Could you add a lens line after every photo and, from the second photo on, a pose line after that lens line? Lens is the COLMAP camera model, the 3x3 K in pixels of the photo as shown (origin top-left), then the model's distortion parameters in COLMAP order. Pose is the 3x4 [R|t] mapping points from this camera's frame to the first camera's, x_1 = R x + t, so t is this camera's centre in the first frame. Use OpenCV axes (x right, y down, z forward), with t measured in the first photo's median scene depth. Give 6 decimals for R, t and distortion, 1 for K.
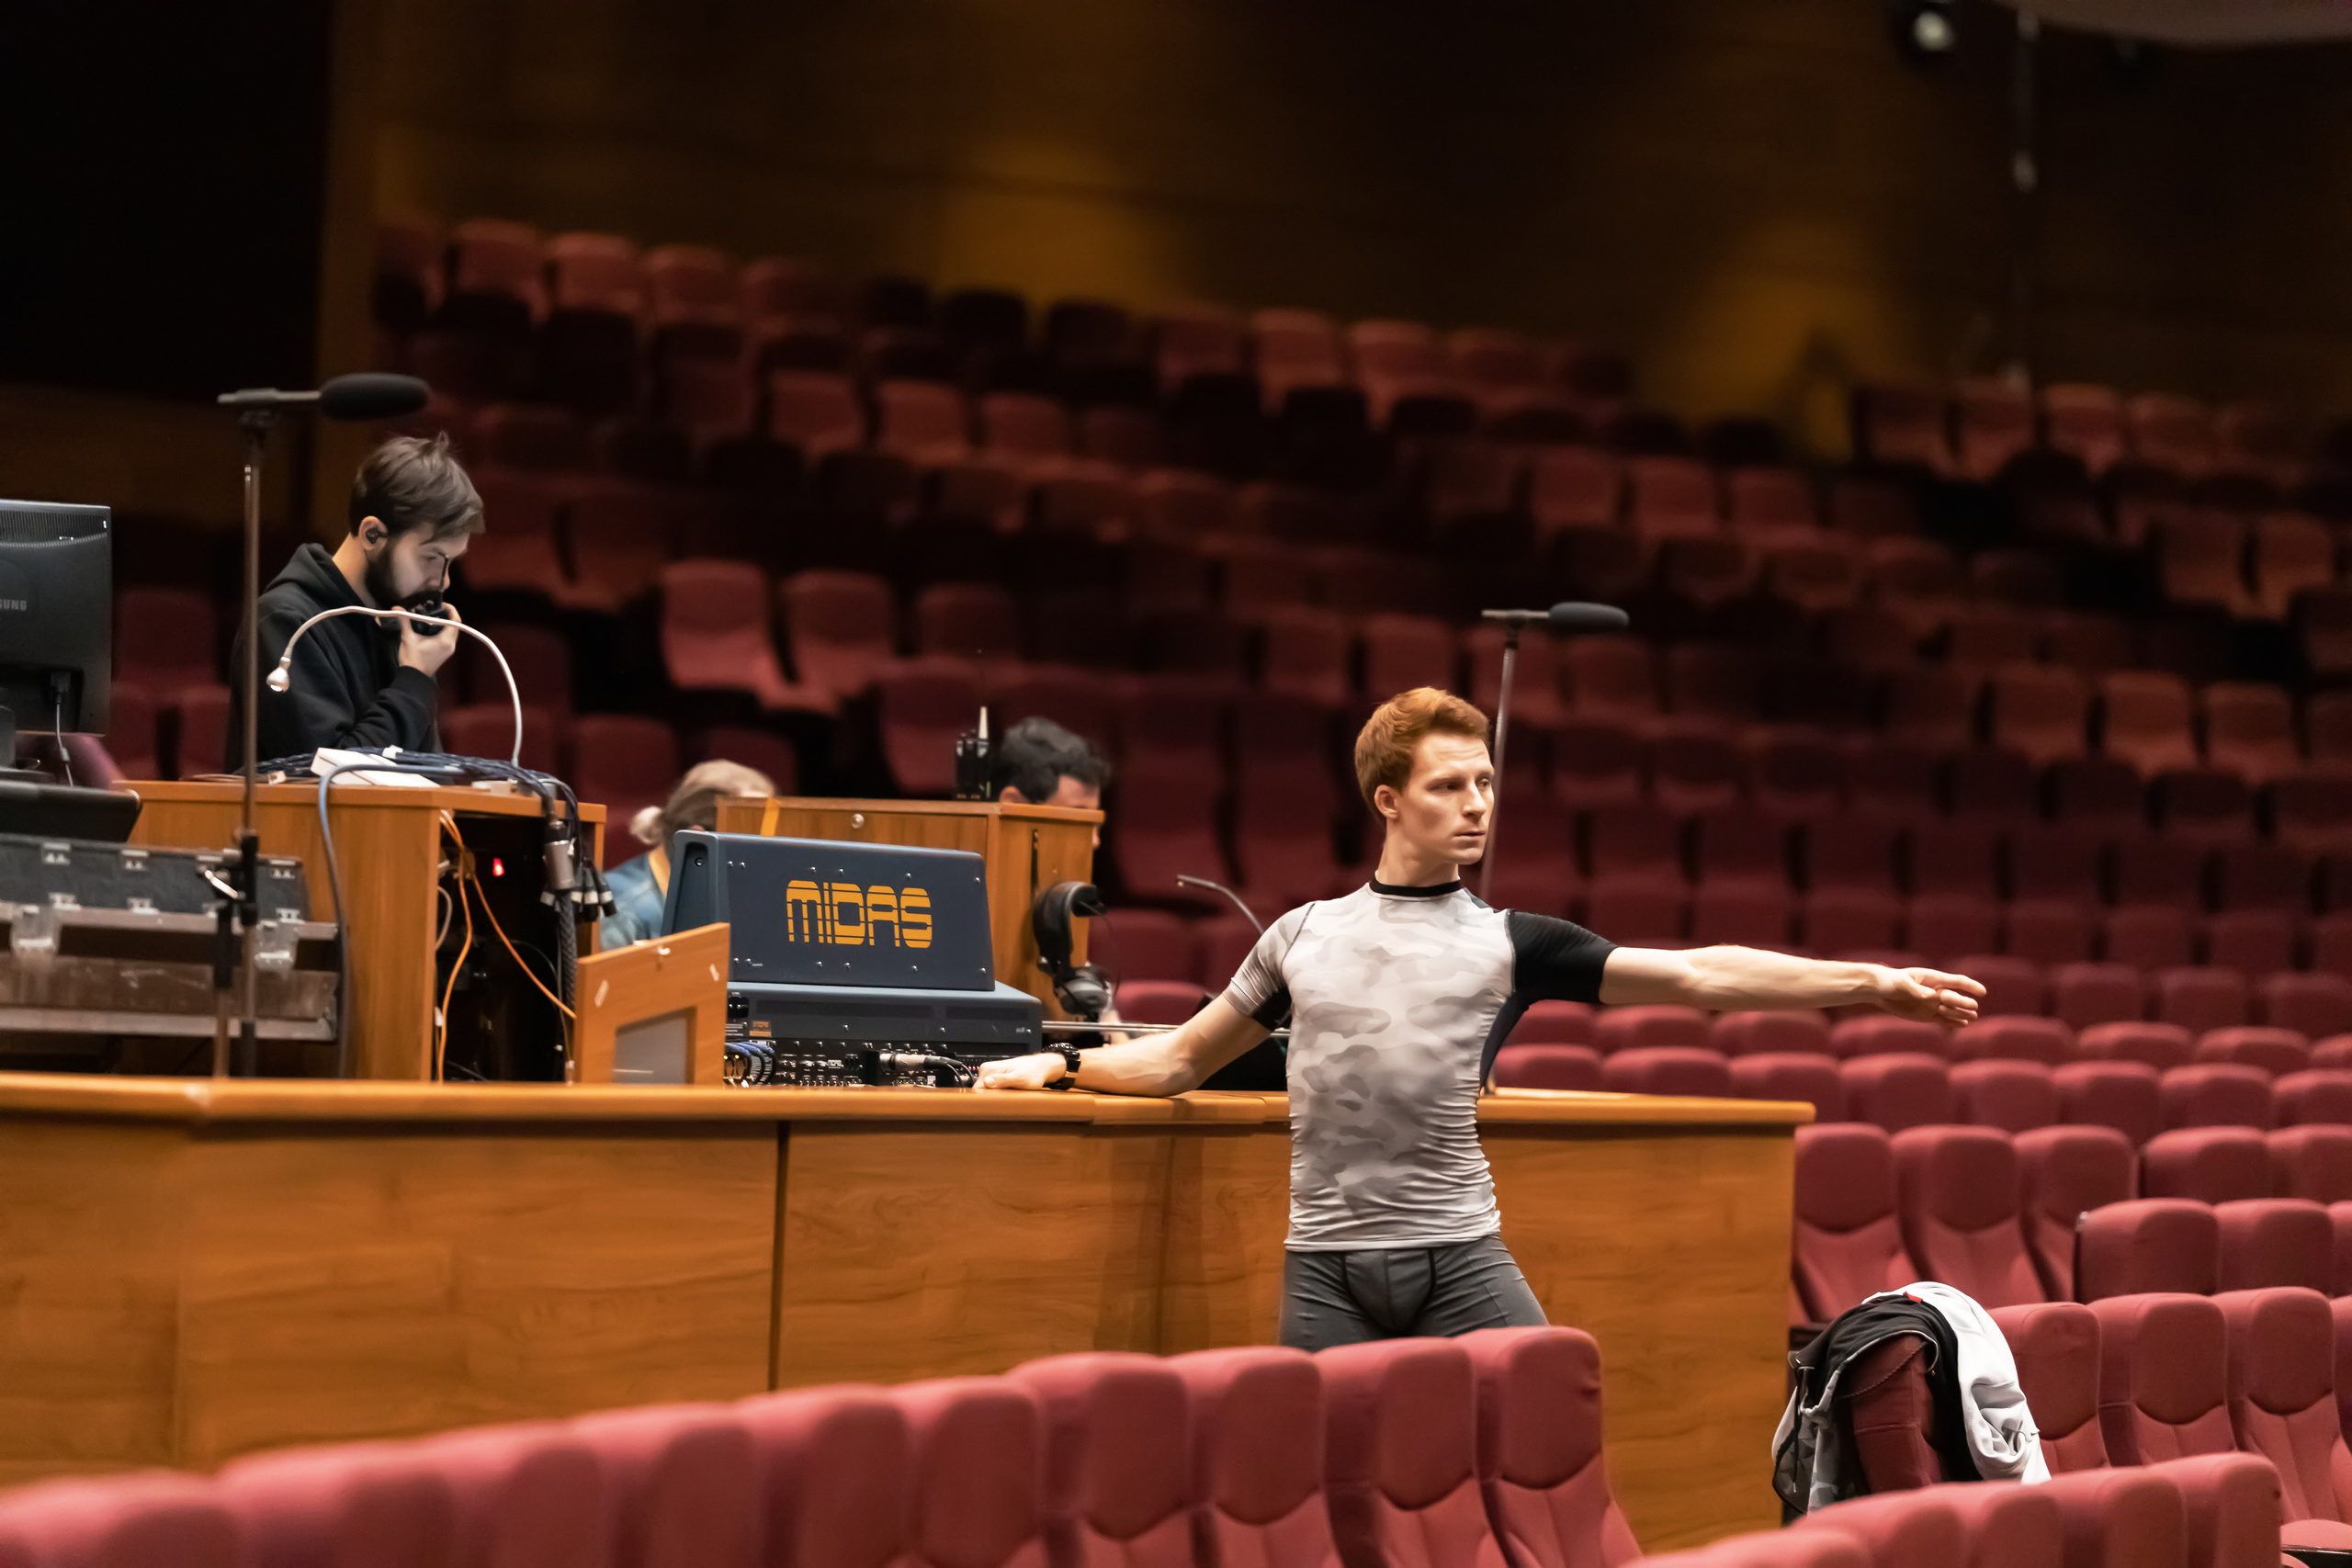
lens RADIAL K [[9077.9, 0, 1175.7], [0, 9077.9, 785.6], [0, 0, 1]] dist [0.149083, 0.000000]
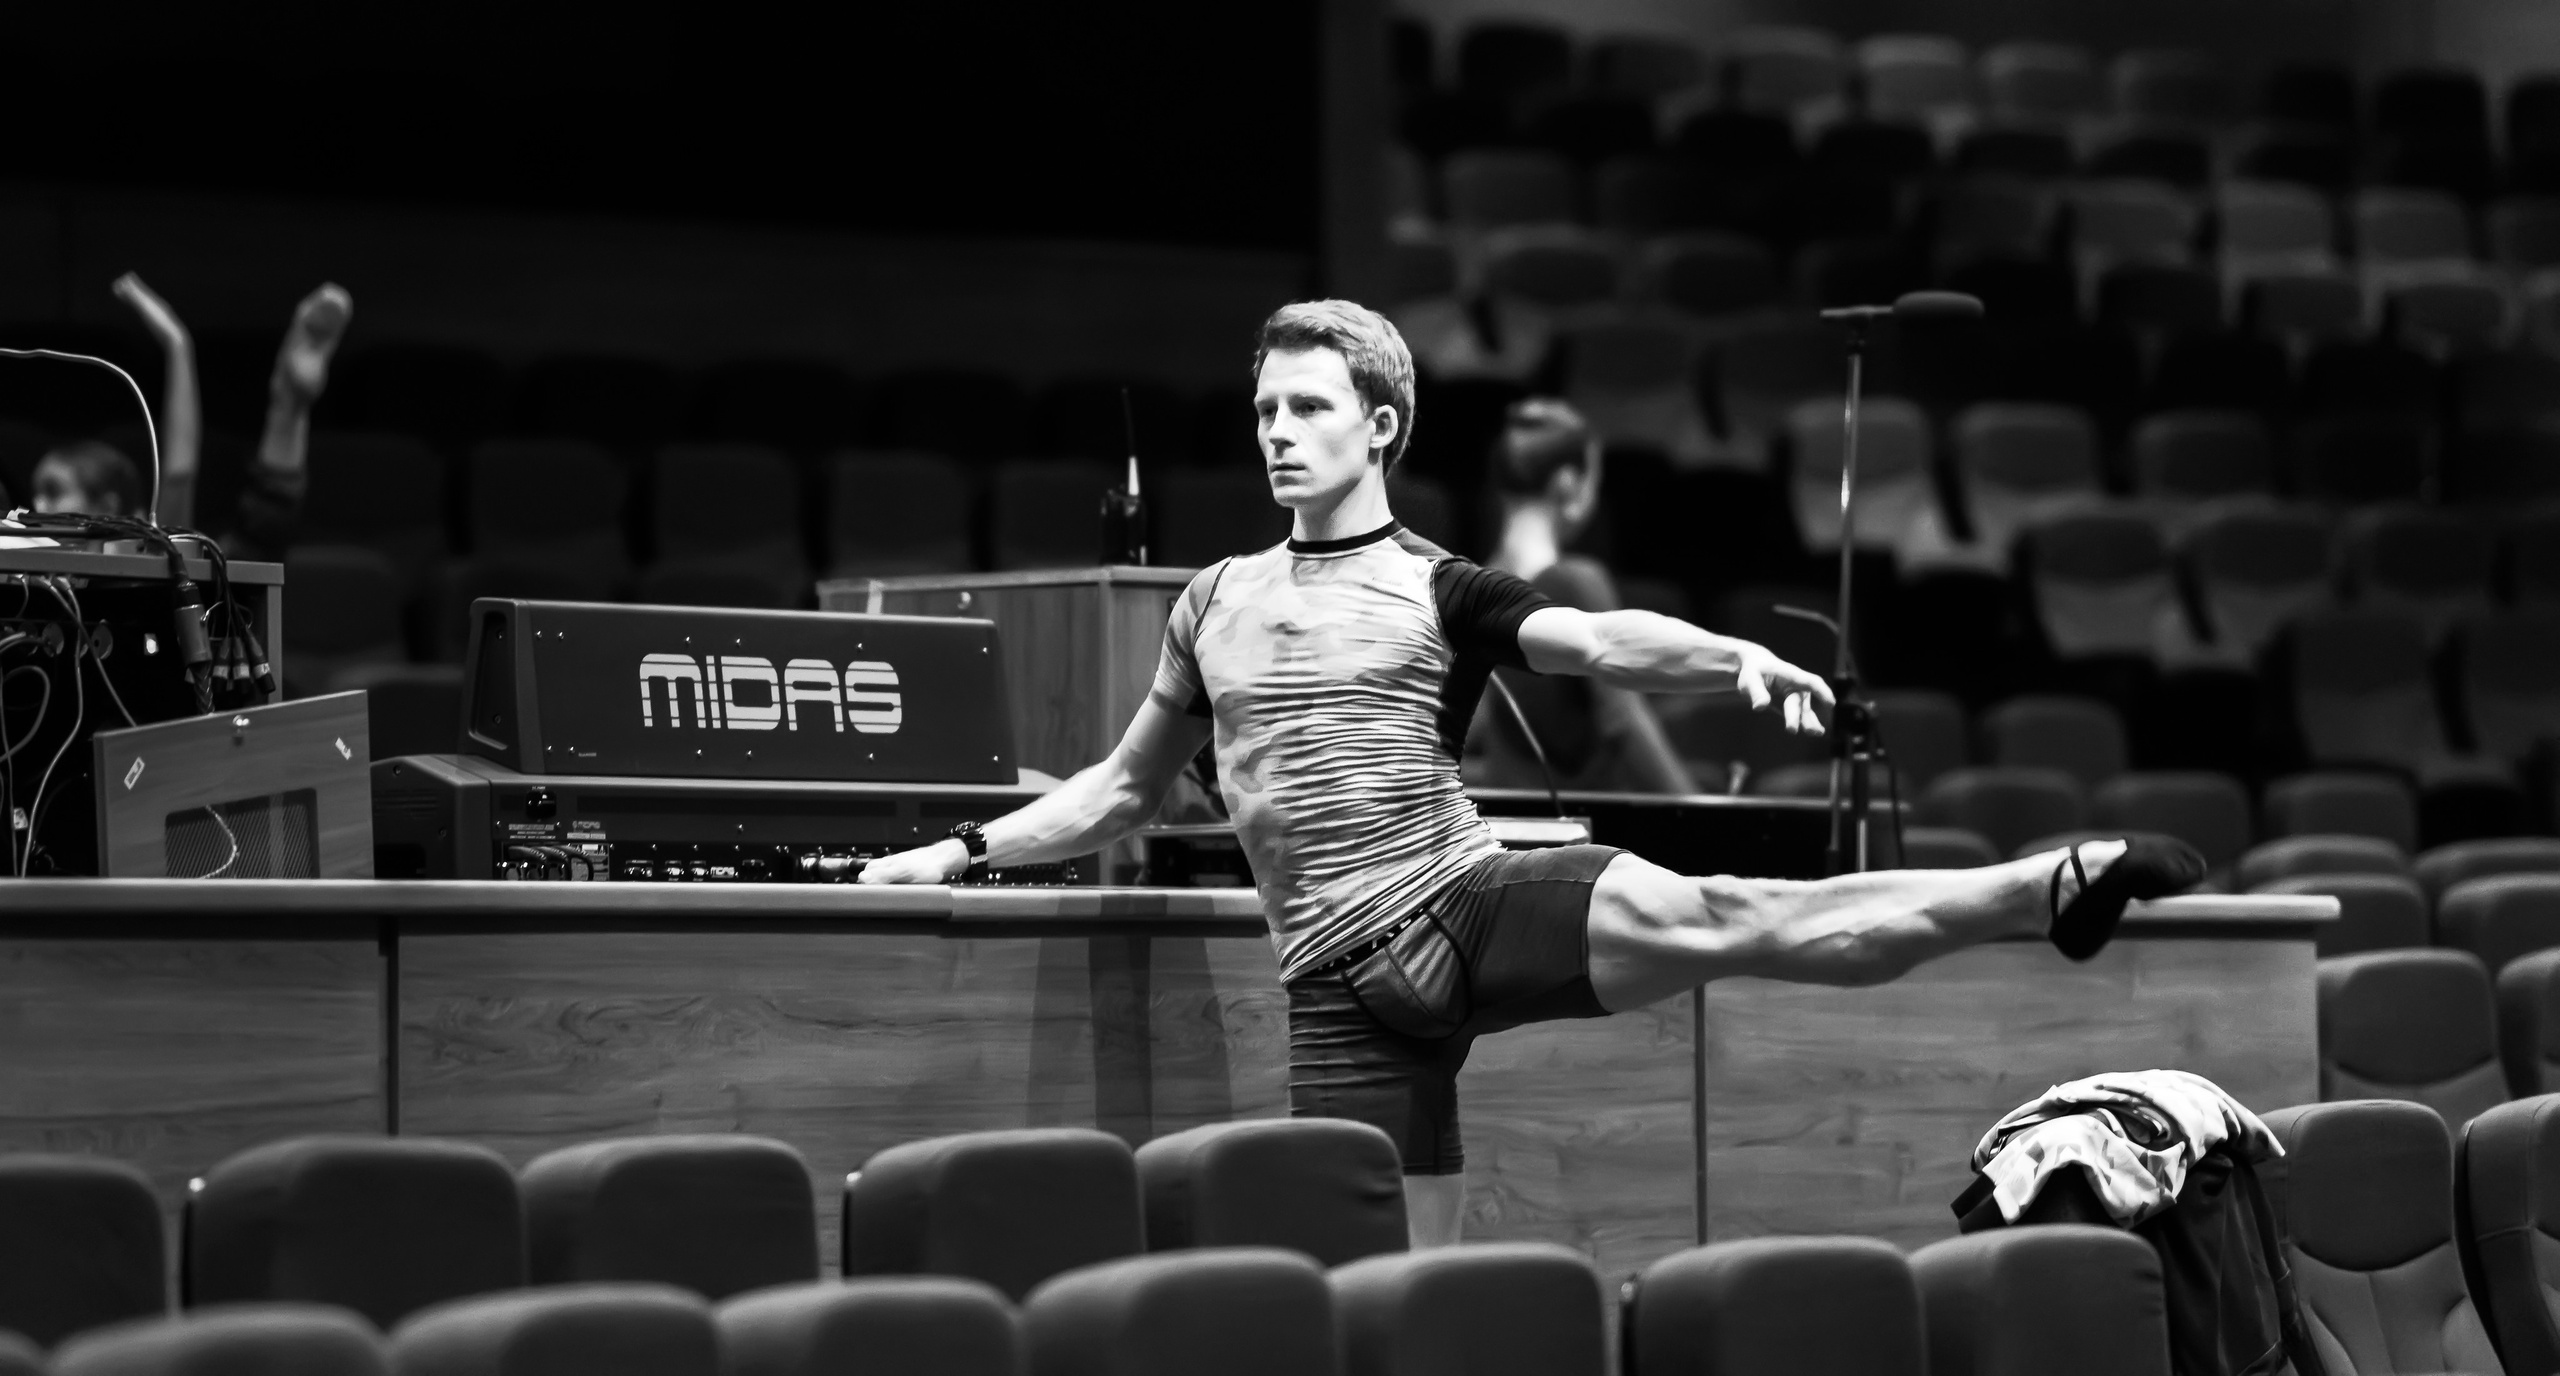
lens RADIAL K [[10813.3, 0, 1280.1], [0, 10813.3, 686.6], [0, 0, 1]] dist [0.089147, 0.000000]
pose [[0.970755, -0.058959, -0.232718, 0.243010], [0.055584, 0.998232, -0.021038, 0.037253], [0.233547, 0.007488, 0.972317, 0.046856]]
